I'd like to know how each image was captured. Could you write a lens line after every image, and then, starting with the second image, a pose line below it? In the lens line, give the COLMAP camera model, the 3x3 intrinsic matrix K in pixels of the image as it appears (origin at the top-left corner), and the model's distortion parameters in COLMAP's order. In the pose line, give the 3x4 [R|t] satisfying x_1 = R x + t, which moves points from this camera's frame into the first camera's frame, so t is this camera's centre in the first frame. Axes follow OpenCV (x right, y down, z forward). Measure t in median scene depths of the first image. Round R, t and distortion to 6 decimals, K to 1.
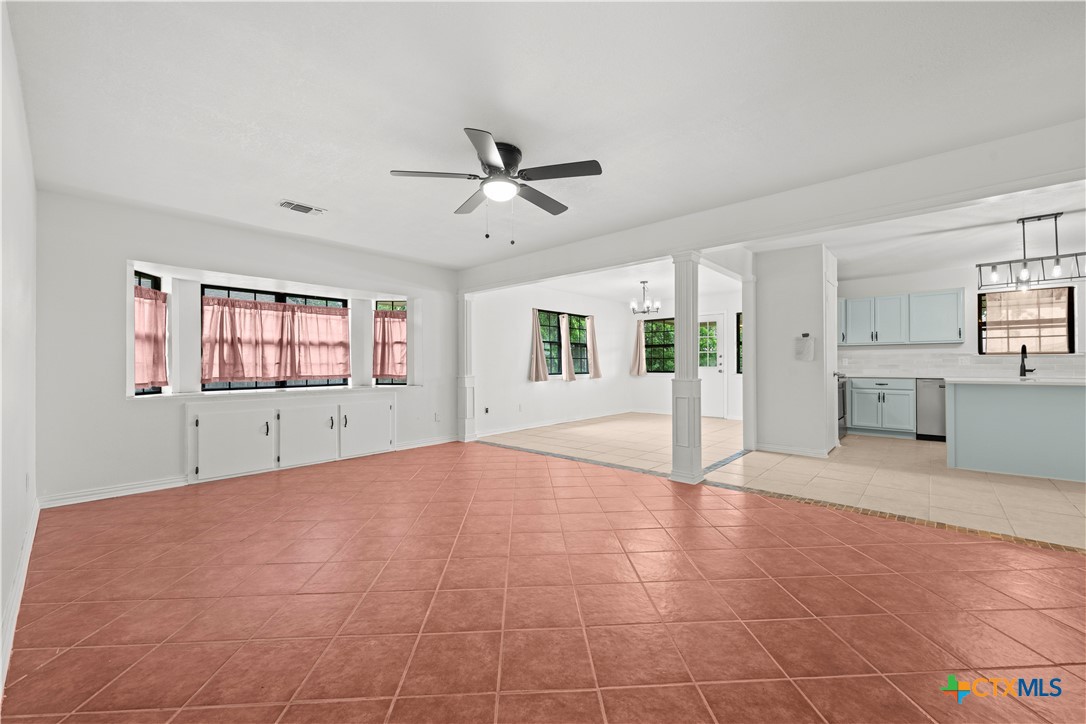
lens RADIAL K [[429.3, 0, 547.3], [0, 429.3, 361.5], [0, 0, 1]] dist [-0.001204, -0.000543]
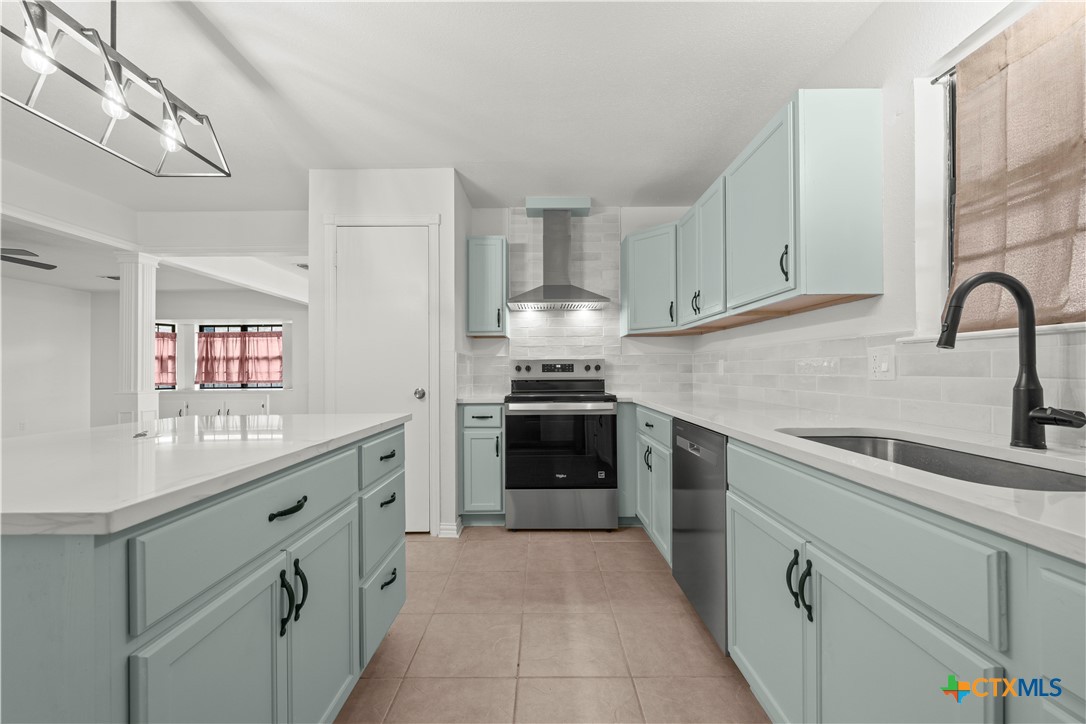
lens RADIAL K [[429.3, 0, 538.5], [0, 429.3, 366.5], [0, 0, 1]] dist [-0.001204, -0.000543]
pose [[0.661538, -0.008555, -0.749863, 1.068199], [0.009445, 0.999951, -0.003076, -0.000737], [0.749852, -0.005048, 0.661586, 0.700680]]
